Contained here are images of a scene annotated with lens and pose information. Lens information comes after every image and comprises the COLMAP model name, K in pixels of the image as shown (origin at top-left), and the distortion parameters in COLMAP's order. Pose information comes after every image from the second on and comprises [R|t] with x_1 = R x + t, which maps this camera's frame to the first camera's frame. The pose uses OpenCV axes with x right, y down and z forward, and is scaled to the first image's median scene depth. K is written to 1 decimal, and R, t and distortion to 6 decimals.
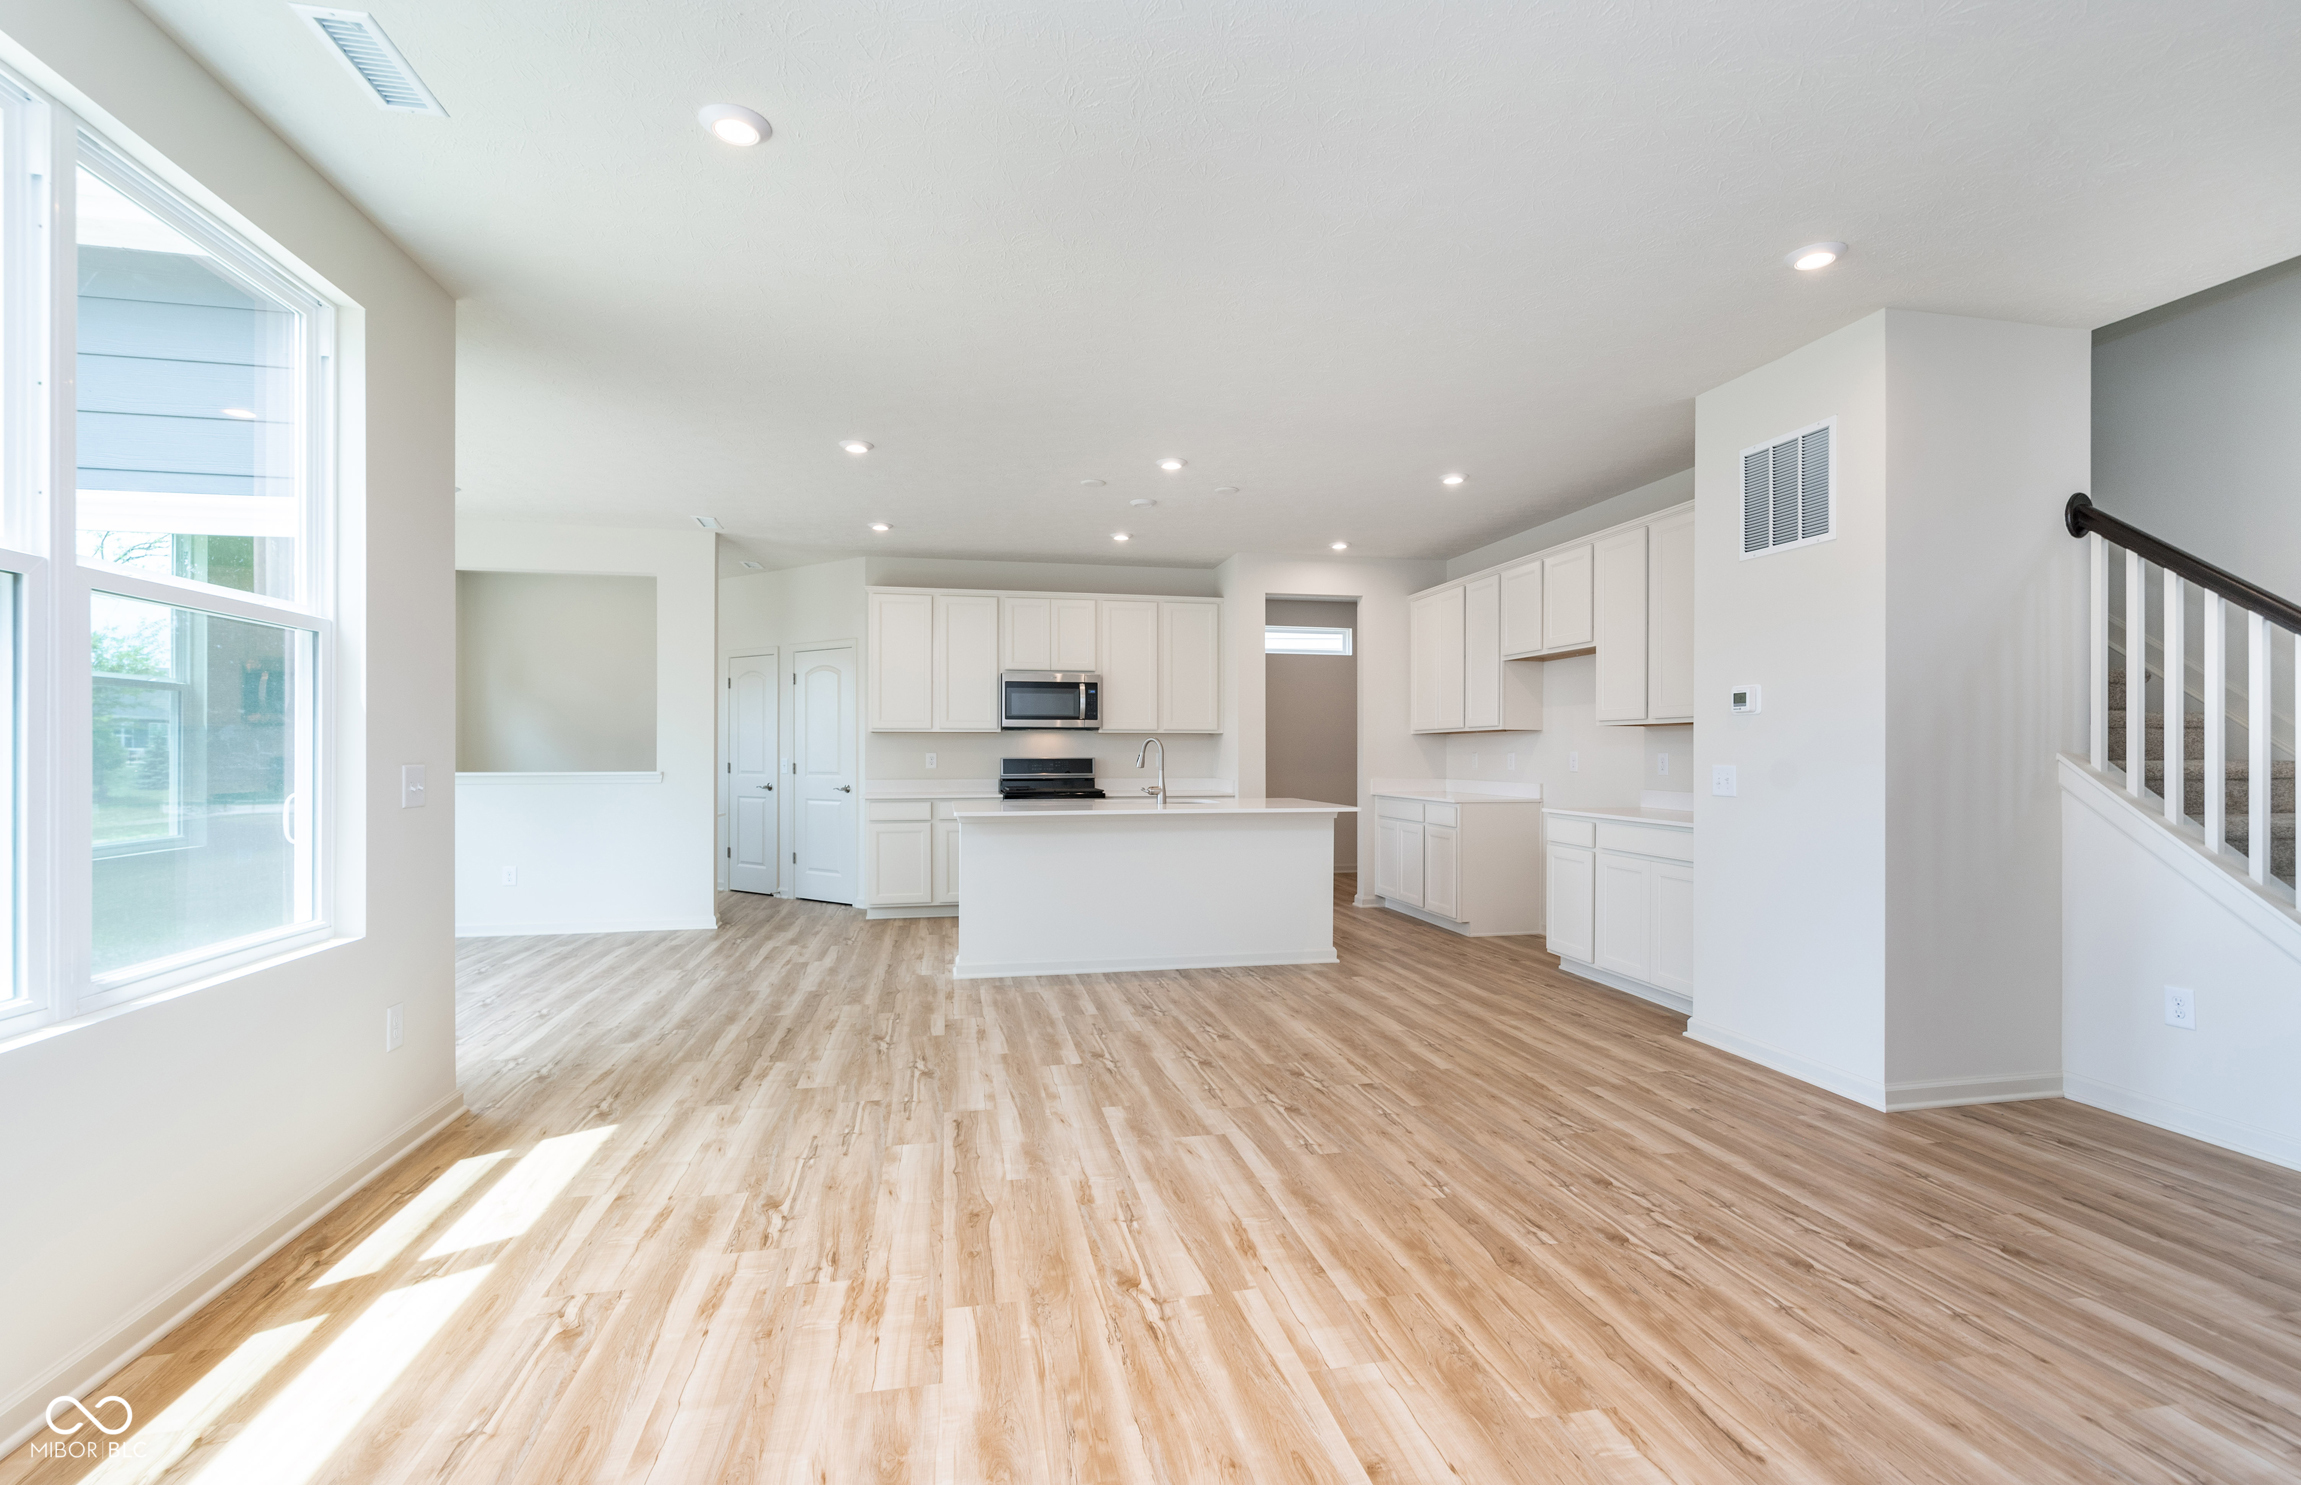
lens RADIAL K [[1002.3, 0, 1149.4], [0, 1002.3, 750.8], [0, 0, 1]] dist [-0.001867, -0.000134]
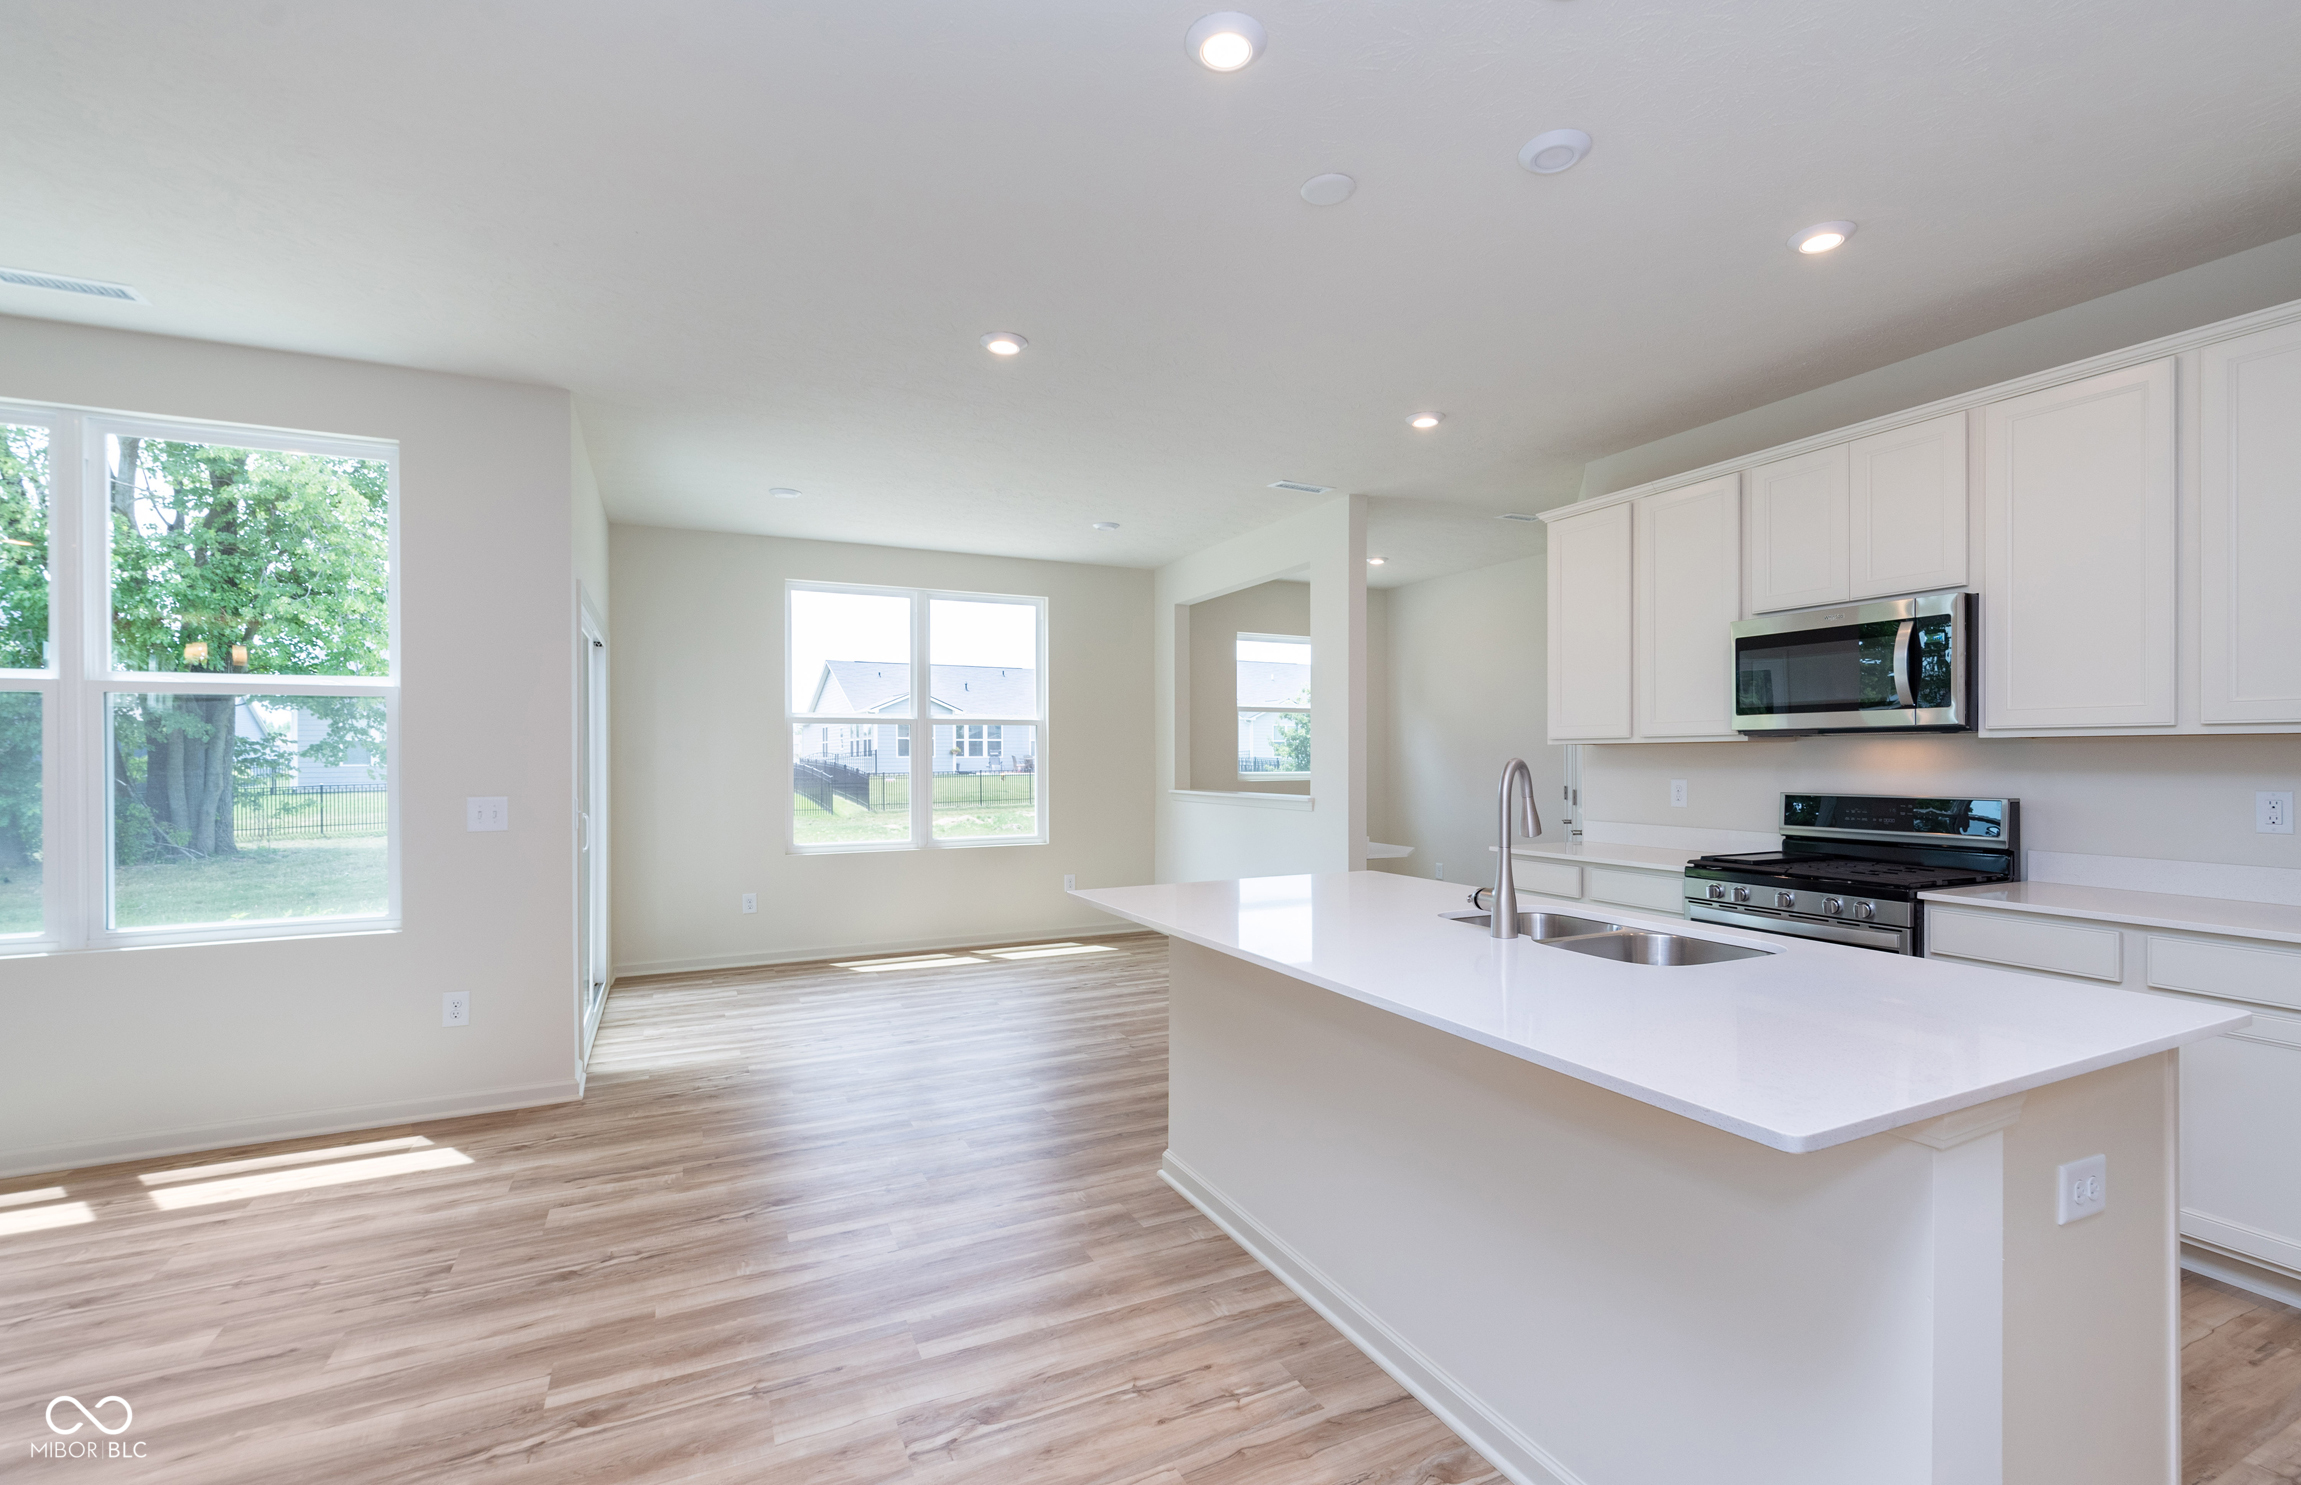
lens RADIAL K [[1002.3, 0, 1175.1], [0, 1002.3, 759.8], [0, 0, 1]] dist [-0.001867, -0.000134]
pose [[0.263562, 0.000261, -0.964643, 0.688758], [0.004918, 0.999987, 0.001615, -0.030155], [0.964630, -0.005169, 0.263557, 1.571298]]
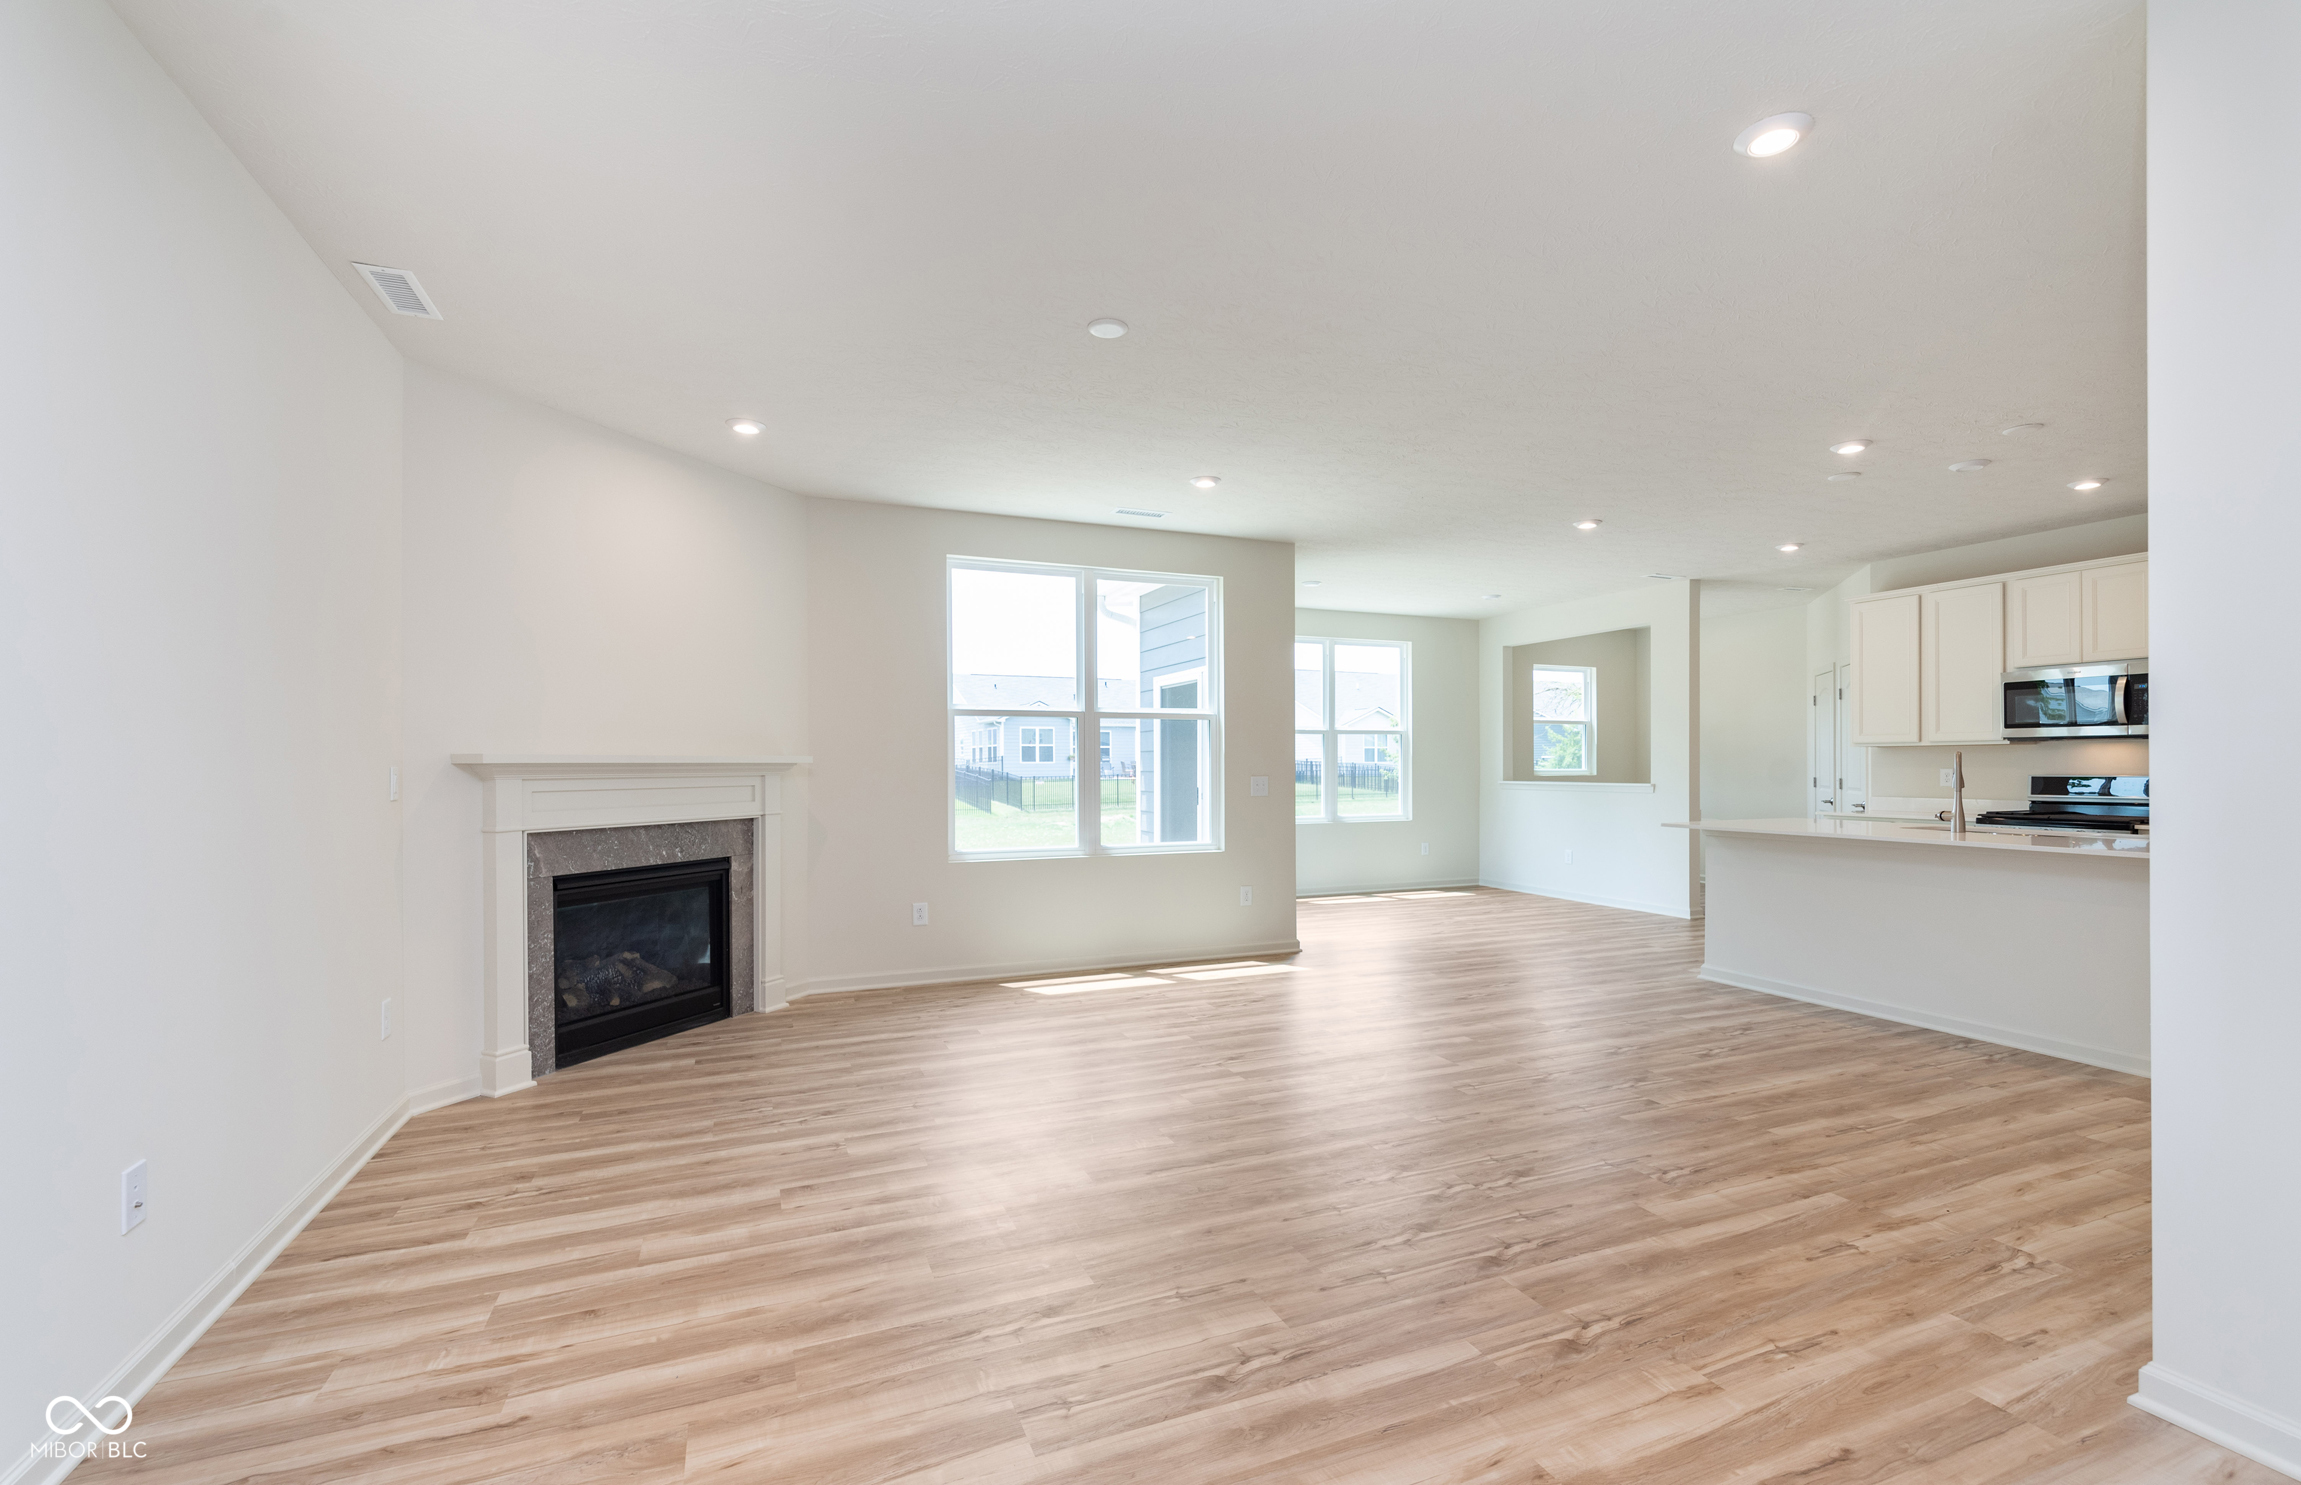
lens RADIAL K [[1002.3, 0, 1158.6], [0, 1002.3, 751.5], [0, 0, 1]] dist [-0.001867, -0.000134]
pose [[0.194077, -0.014454, -0.980880, 1.401132], [0.004523, 0.999894, -0.013840, -0.010773], [0.980976, -0.001750, 0.194122, 0.395807]]
